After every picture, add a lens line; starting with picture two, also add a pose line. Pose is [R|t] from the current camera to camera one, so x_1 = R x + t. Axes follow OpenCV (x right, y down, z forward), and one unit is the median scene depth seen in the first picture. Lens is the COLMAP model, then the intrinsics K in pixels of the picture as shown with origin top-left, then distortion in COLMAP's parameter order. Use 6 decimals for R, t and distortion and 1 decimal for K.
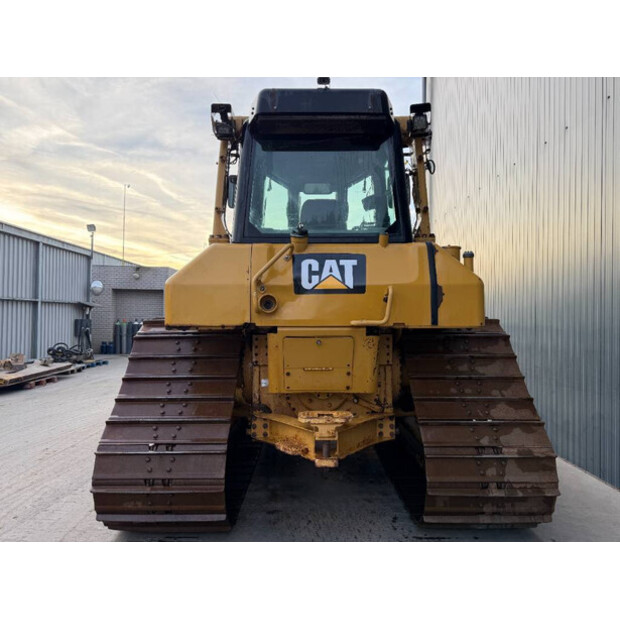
lens RADIAL K [[446.9, 0, 310.0], [0, 446.9, 309.3], [0, 0, 1]] dist [0.025915, -0.037032]
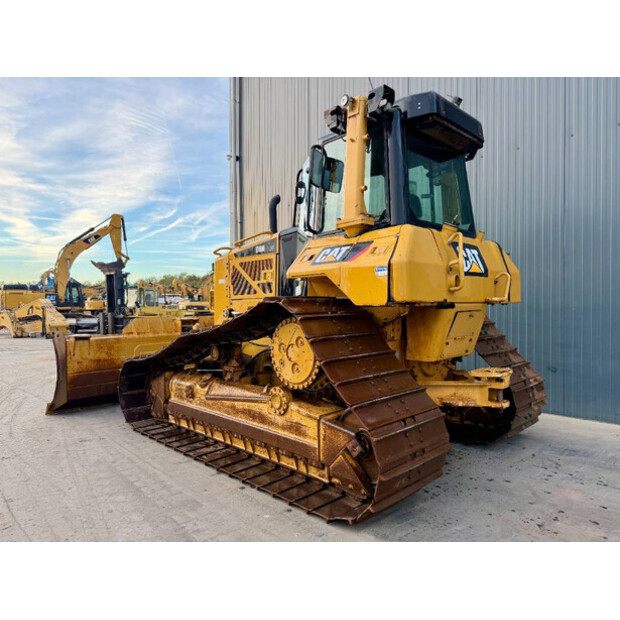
lens RADIAL K [[446.9, 0, 309.8], [0, 446.9, 309.7], [0, 0, 1]] dist [0.025915, -0.037032]
pose [[0.720042, -0.015737, 0.693752, -1.164107], [0.000940, 0.999764, 0.021703, 0.030872], [-0.693929, -0.014975, 0.719887, 0.414480]]
